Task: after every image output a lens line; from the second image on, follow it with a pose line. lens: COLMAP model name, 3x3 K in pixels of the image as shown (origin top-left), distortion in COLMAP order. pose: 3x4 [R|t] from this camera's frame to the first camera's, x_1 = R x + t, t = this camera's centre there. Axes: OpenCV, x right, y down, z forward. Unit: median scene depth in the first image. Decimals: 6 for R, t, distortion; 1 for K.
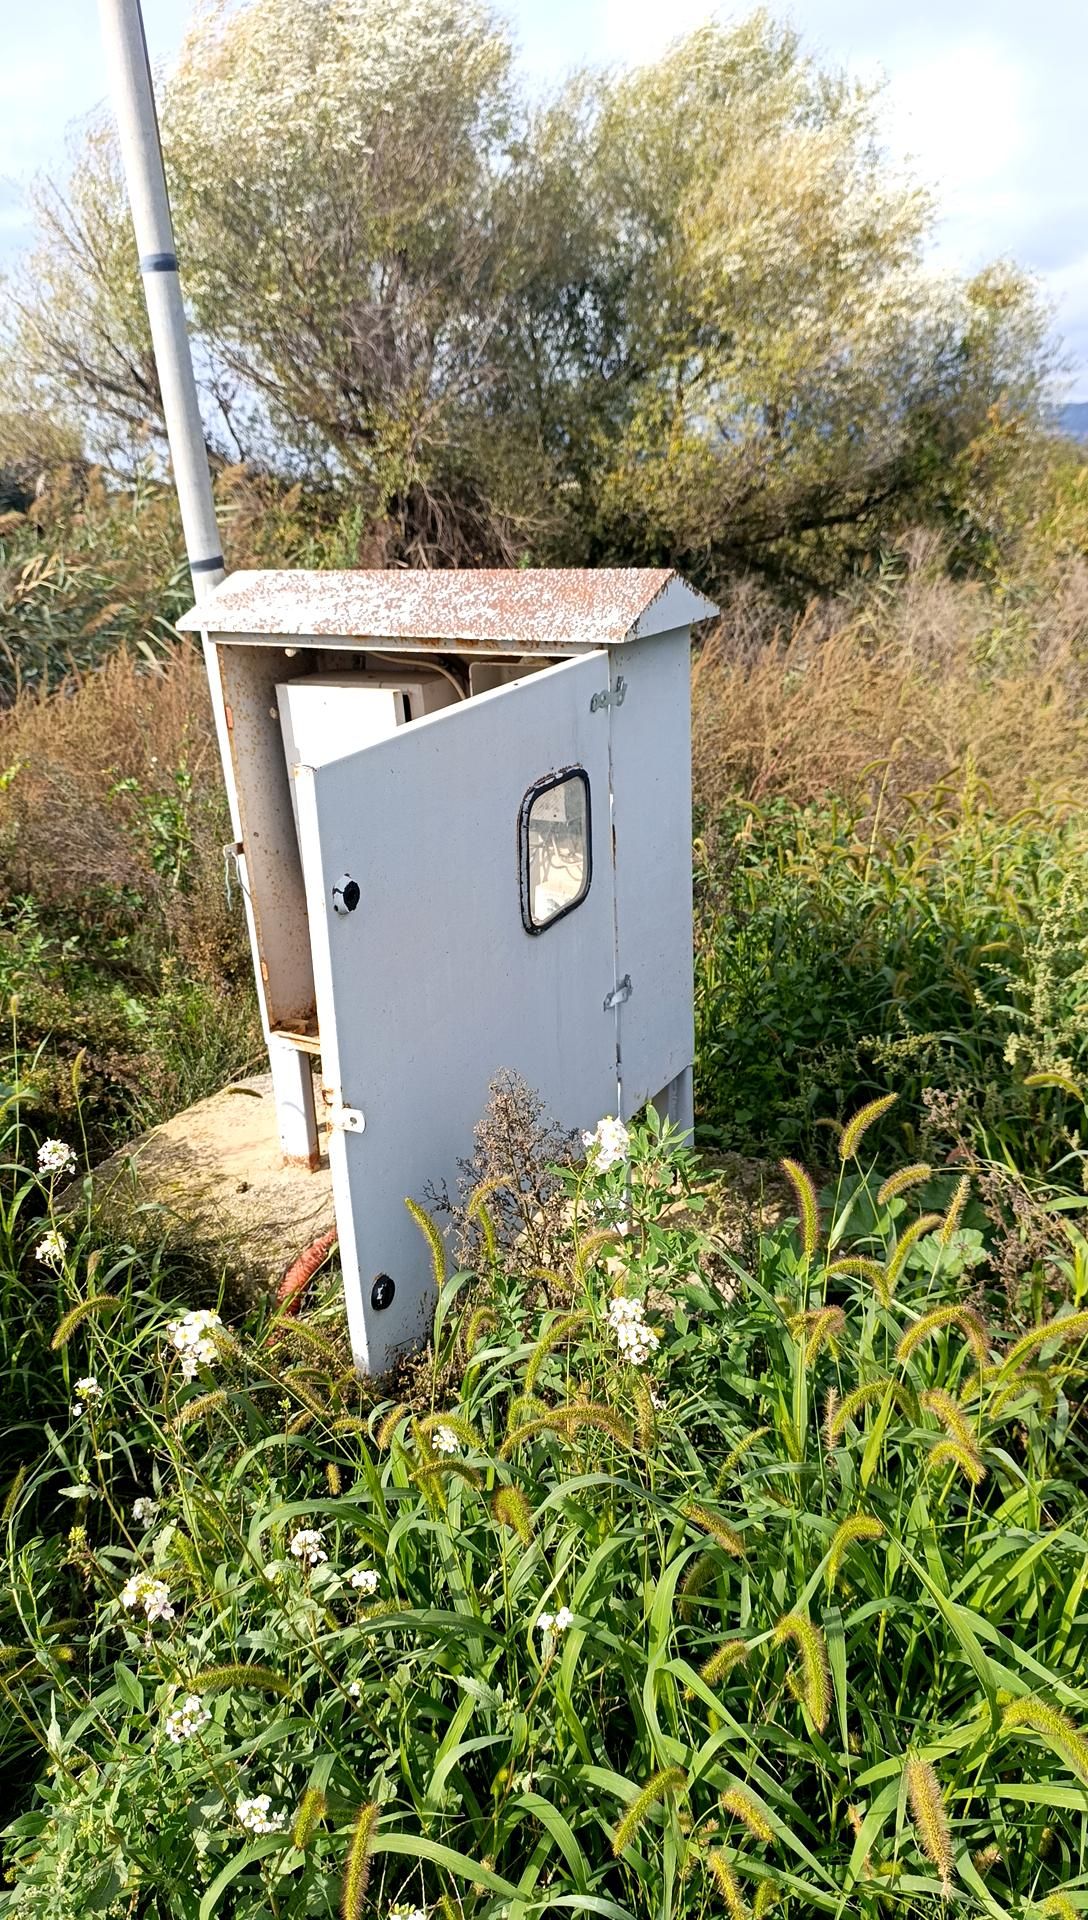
lens RADIAL K [[1356.4, 0, 544.0], [0, 1356.4, 960.0], [0, 0, 1]] dist [0.044698, -0.147120]
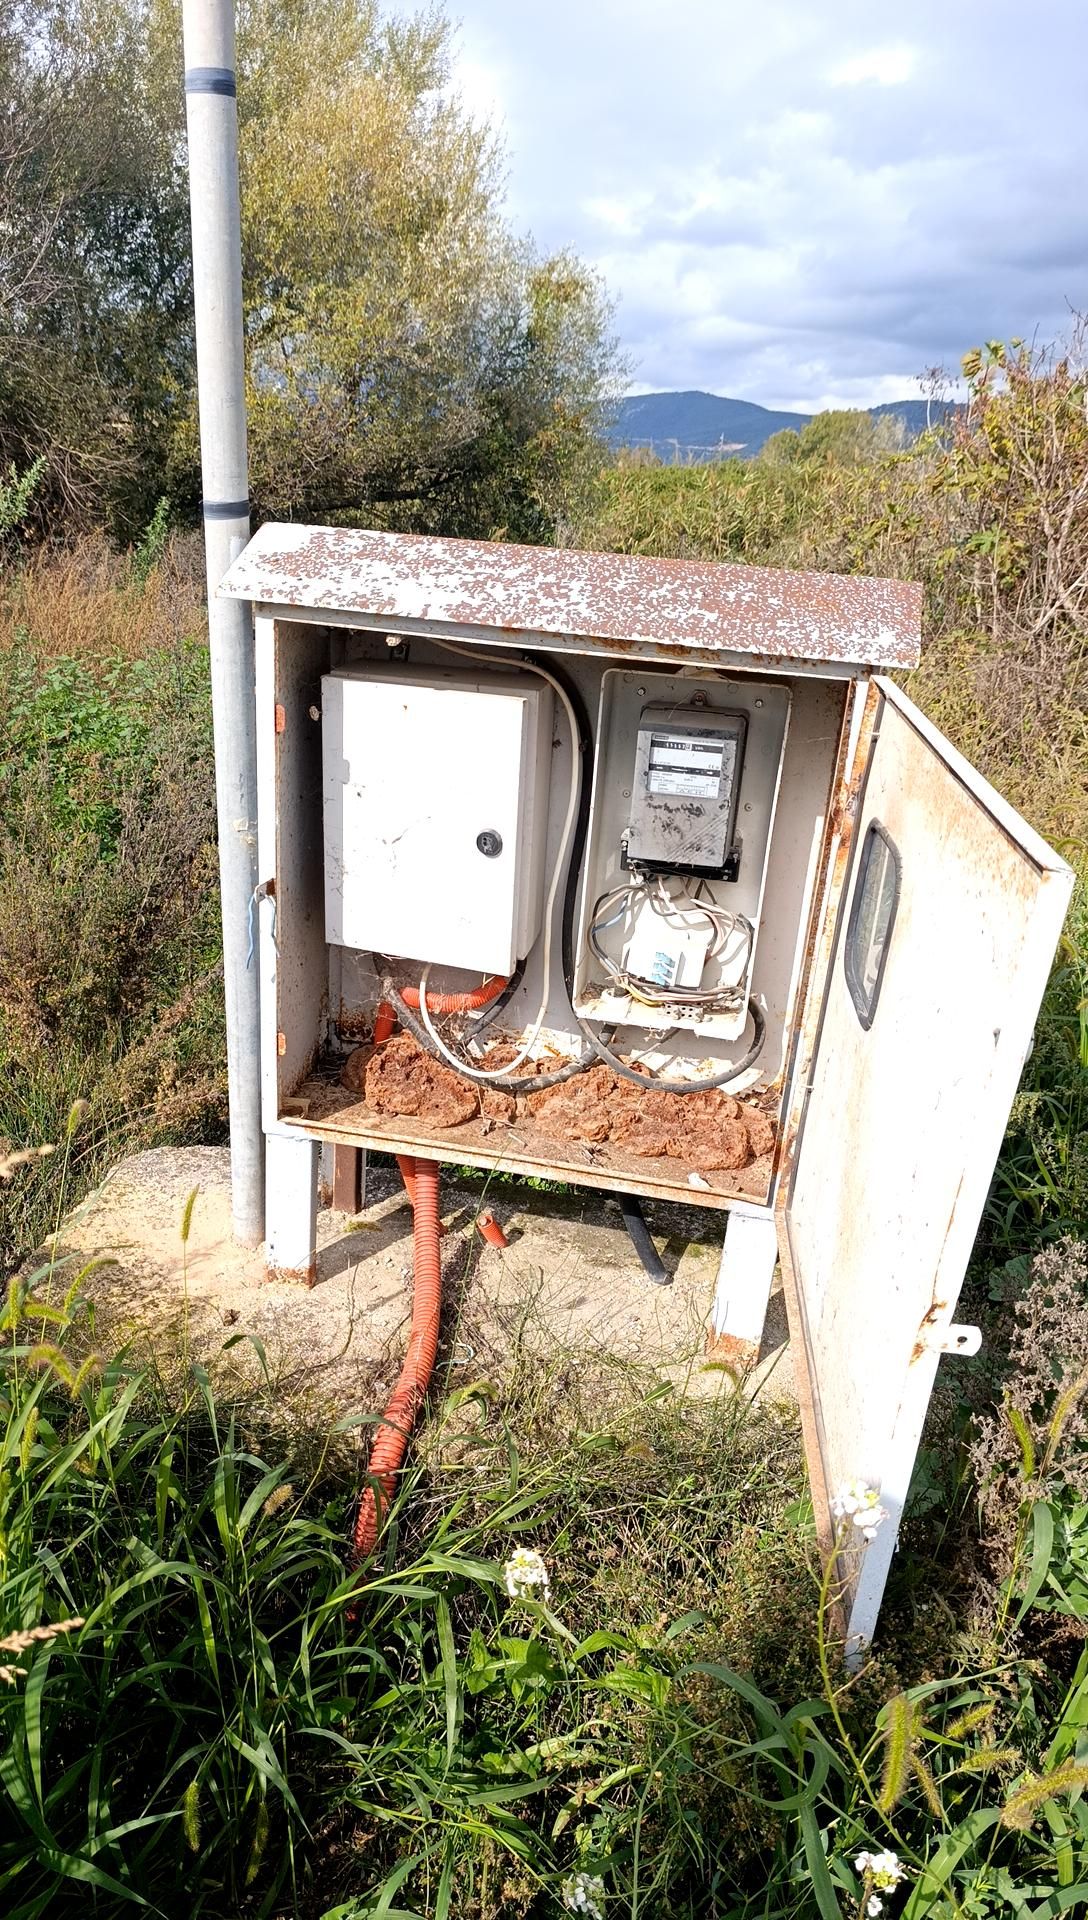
lens RADIAL K [[1356.4, 0, 544.0], [0, 1356.4, 960.0], [0, 0, 1]] dist [0.044698, -0.147120]
pose [[0.938697, -0.011812, 0.344542, -0.345925], [0.003899, 0.999713, 0.023651, -0.059491], [-0.344722, -0.020858, 0.938473, 0.229695]]
